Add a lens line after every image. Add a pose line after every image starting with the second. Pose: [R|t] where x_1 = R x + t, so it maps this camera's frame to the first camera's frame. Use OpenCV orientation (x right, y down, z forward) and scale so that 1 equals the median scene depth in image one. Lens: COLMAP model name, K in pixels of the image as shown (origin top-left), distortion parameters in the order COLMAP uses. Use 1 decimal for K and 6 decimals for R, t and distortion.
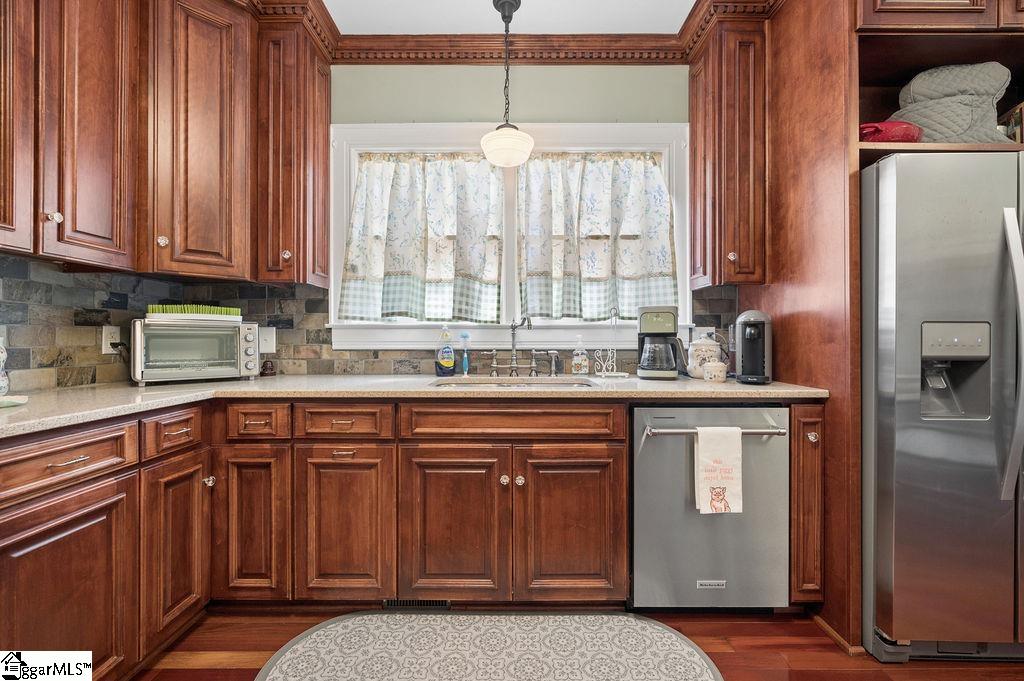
lens RADIAL K [[412.7, 0, 510.8], [0, 412.7, 336.3], [0, 0, 1]] dist [-0.008888, 0.001710]
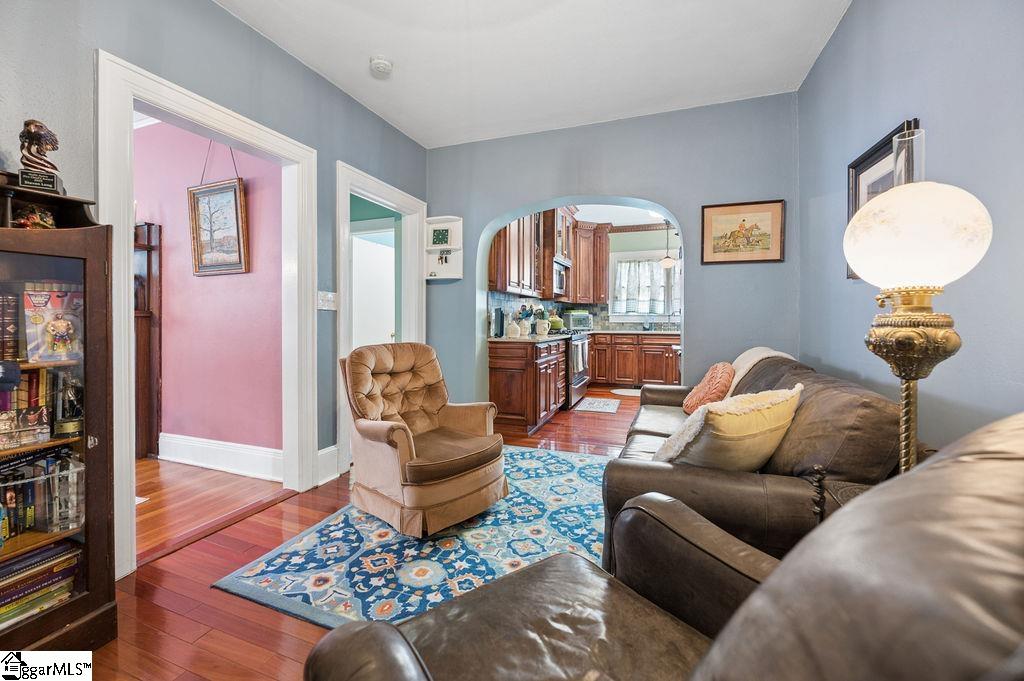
lens RADIAL K [[412.7, 0, 508.9], [0, 412.7, 322.0], [0, 0, 1]] dist [-0.008888, 0.001710]
pose [[0.937714, 0.006026, -0.347356, -0.053628], [-0.001882, 0.999923, 0.012268, -0.011456], [0.347403, -0.010850, 0.937653, -2.728613]]
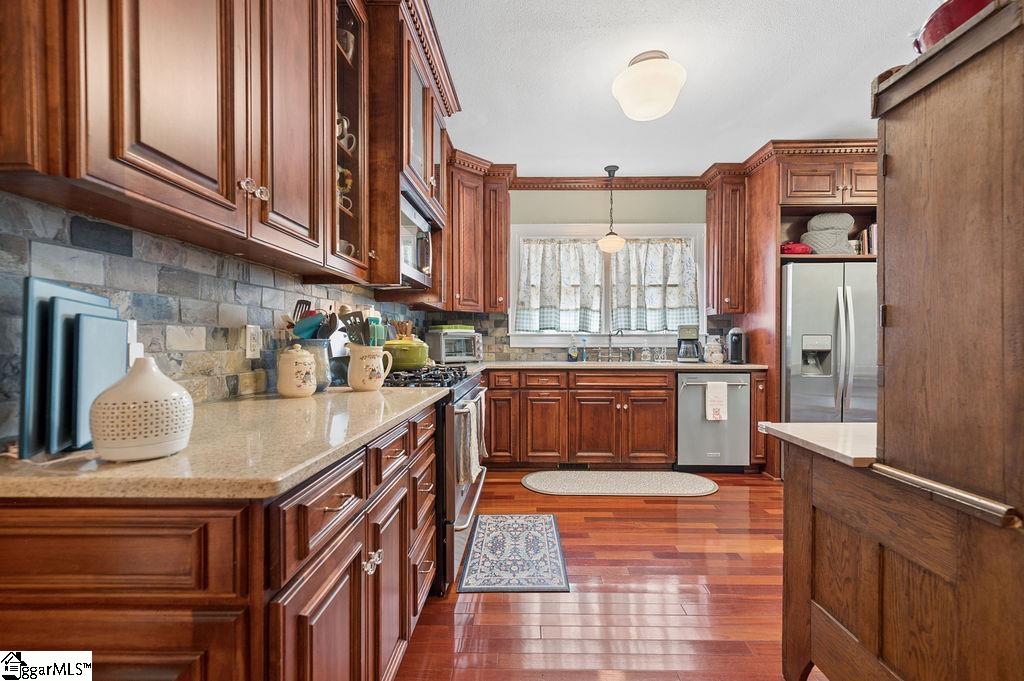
lens RADIAL K [[436.0, 0, 520.6], [0, 436.0, 342.0], [0, 0, 1]] dist [0.004099, 0.000061]
pose [[0.999927, 0.000973, -0.012068, -0.425852], [-0.000868, 0.999961, 0.008735, -0.010382], [0.012076, -0.008724, 0.999889, -1.108205]]
